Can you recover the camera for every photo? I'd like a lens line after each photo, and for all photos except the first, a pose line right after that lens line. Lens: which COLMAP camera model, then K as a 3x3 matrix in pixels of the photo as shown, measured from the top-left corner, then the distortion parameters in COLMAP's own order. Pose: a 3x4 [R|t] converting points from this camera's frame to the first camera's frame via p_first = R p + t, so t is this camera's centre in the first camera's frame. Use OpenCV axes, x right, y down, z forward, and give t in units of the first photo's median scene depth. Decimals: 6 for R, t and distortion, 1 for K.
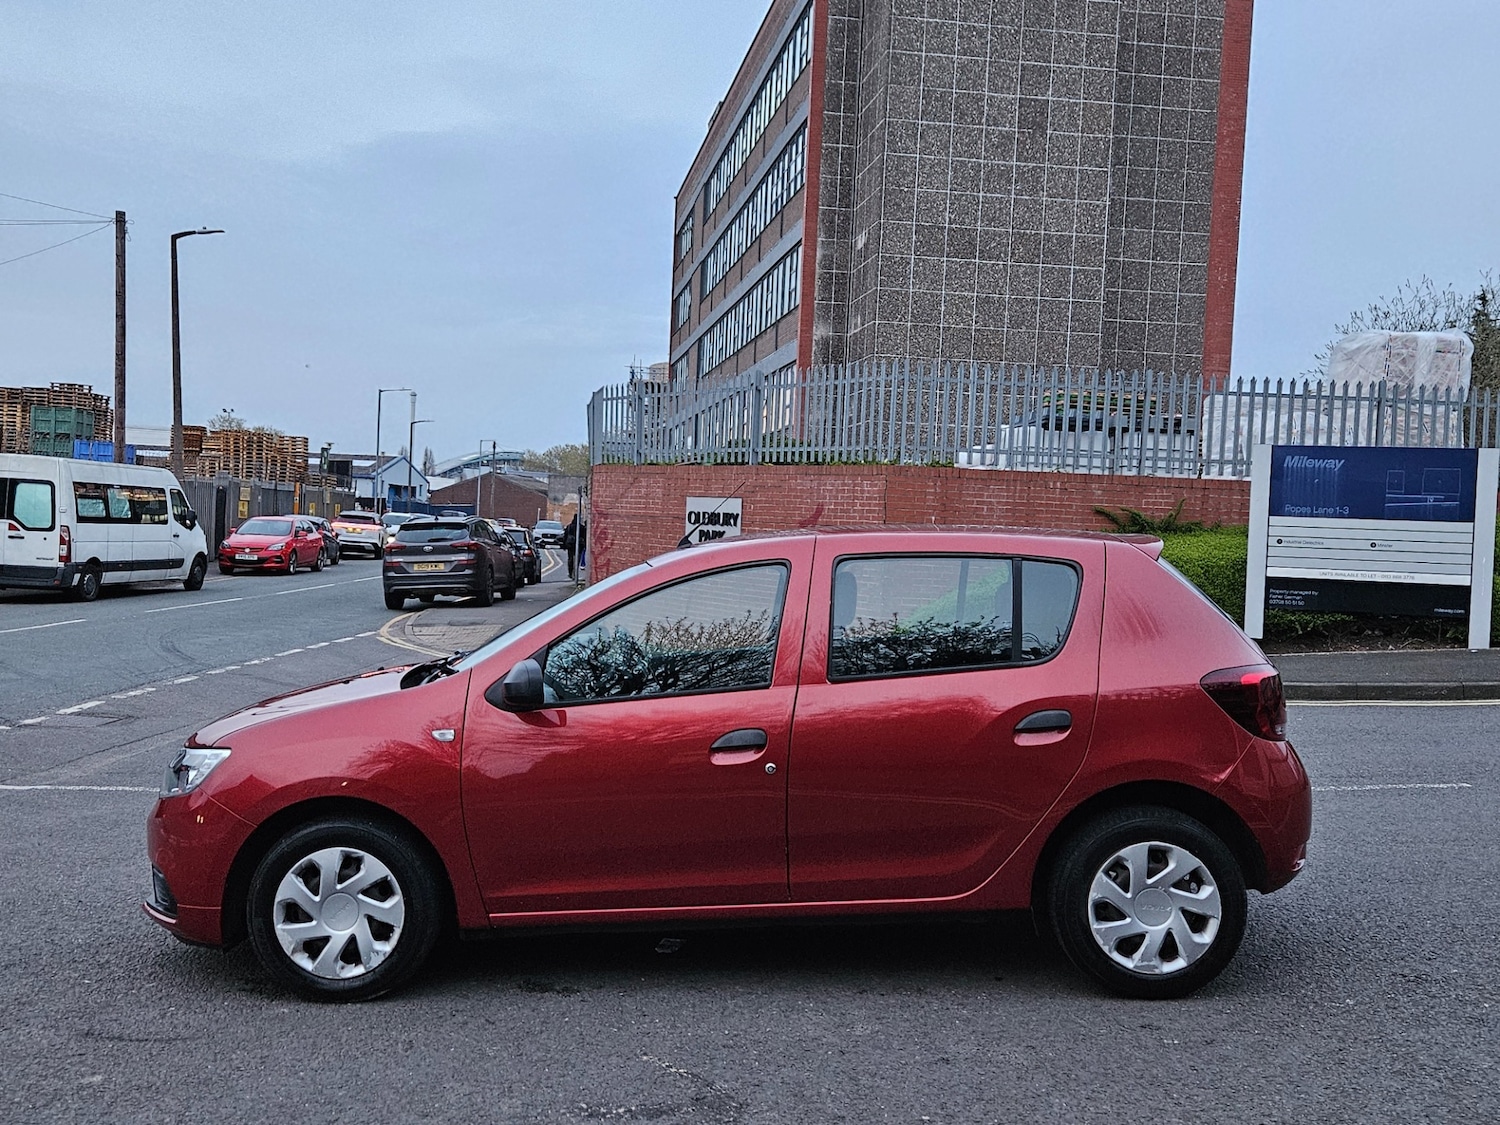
lens RADIAL K [[1499.6, 0, 727.4], [0, 1499.6, 566.2], [0, 0, 1]] dist [0.052908, 0.000000]
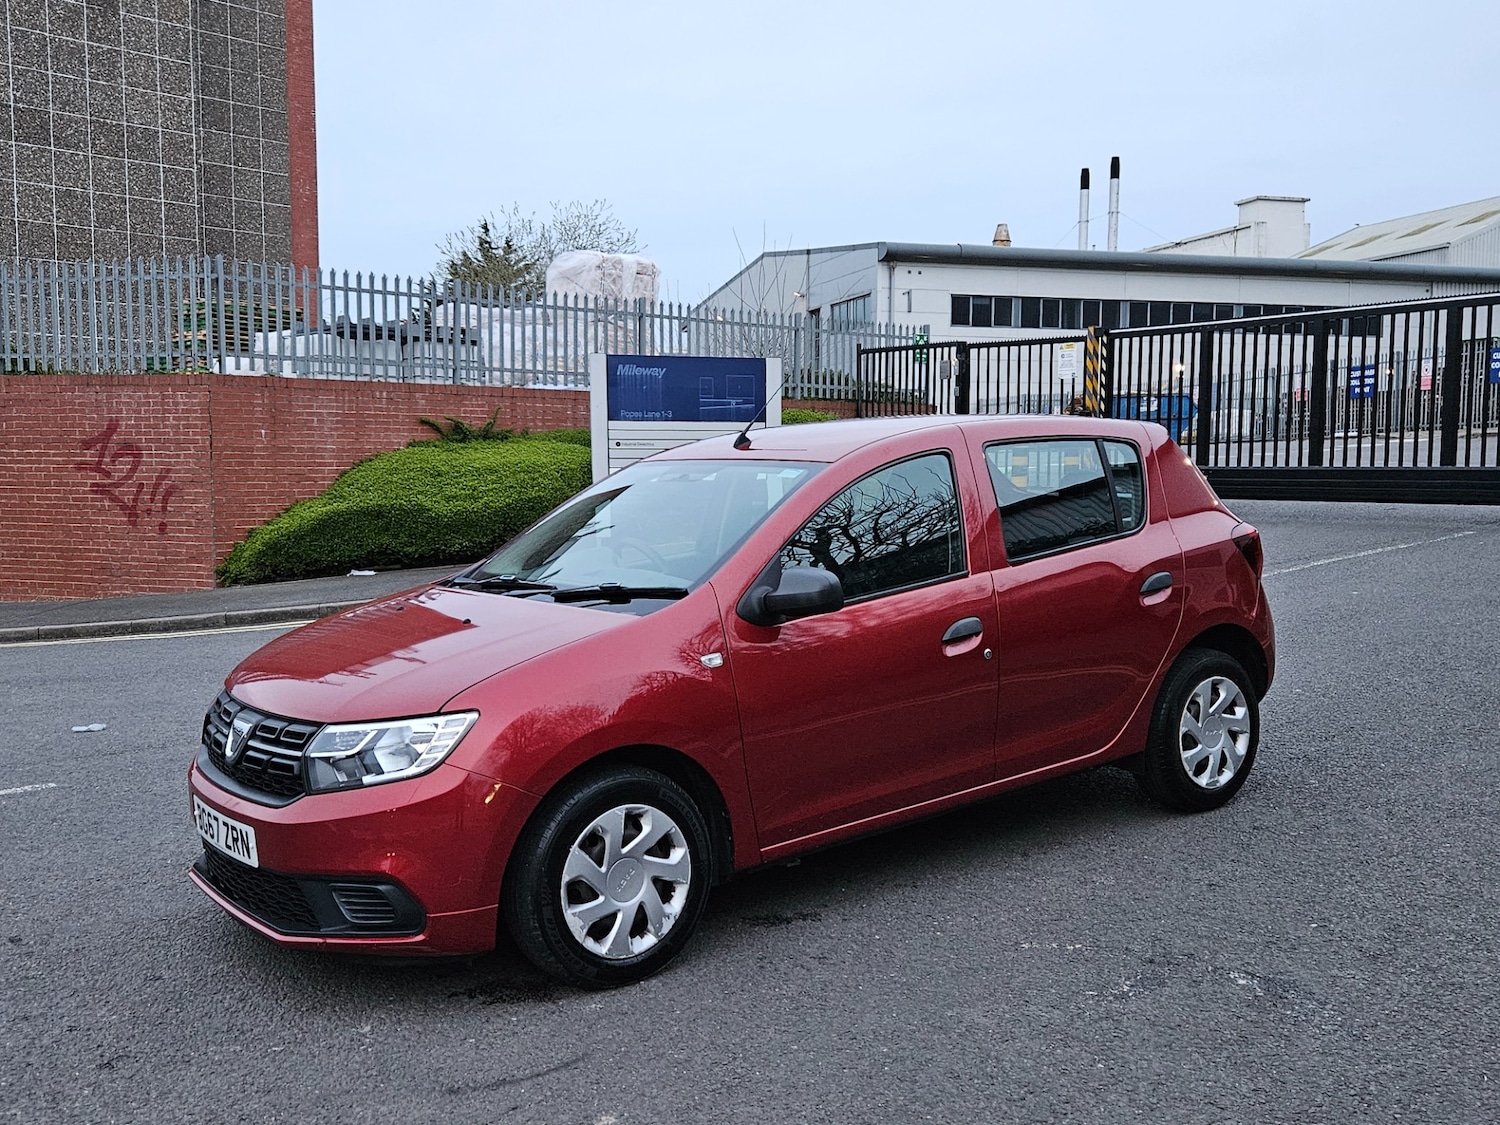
lens RADIAL K [[1499.6, 0, 726.8], [0, 1499.6, 570.4], [0, 0, 1]] dist [0.052908, 0.000000]
pose [[0.793644, -0.083512, 0.602623, -0.199908], [0.048841, 0.996083, 0.073715, -0.001394], [-0.606418, -0.029071, 0.794614, 0.083442]]
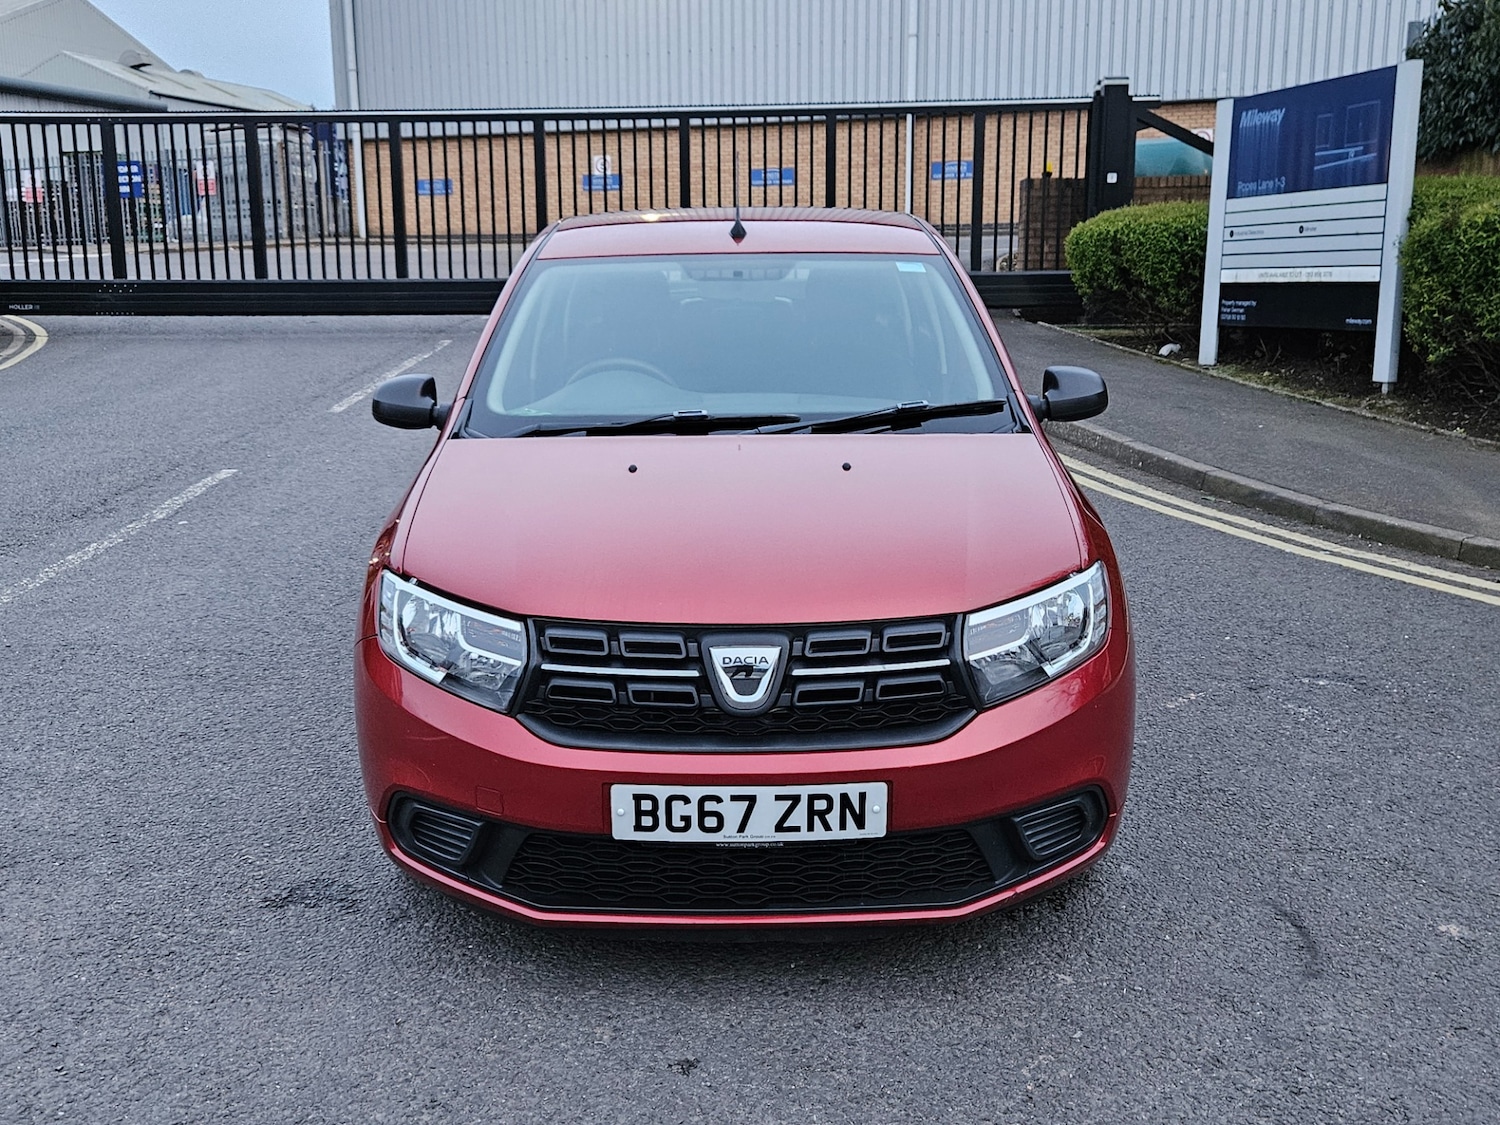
lens RADIAL K [[1499.6, 0, 723.9], [0, 1499.6, 585.2], [0, 0, 1]] dist [0.052908, 0.000000]
pose [[-0.018810, -0.240074, 0.970572, -0.273103], [0.037826, 0.969878, 0.240636, -0.008238], [-0.999107, 0.041239, -0.009162, 0.334357]]
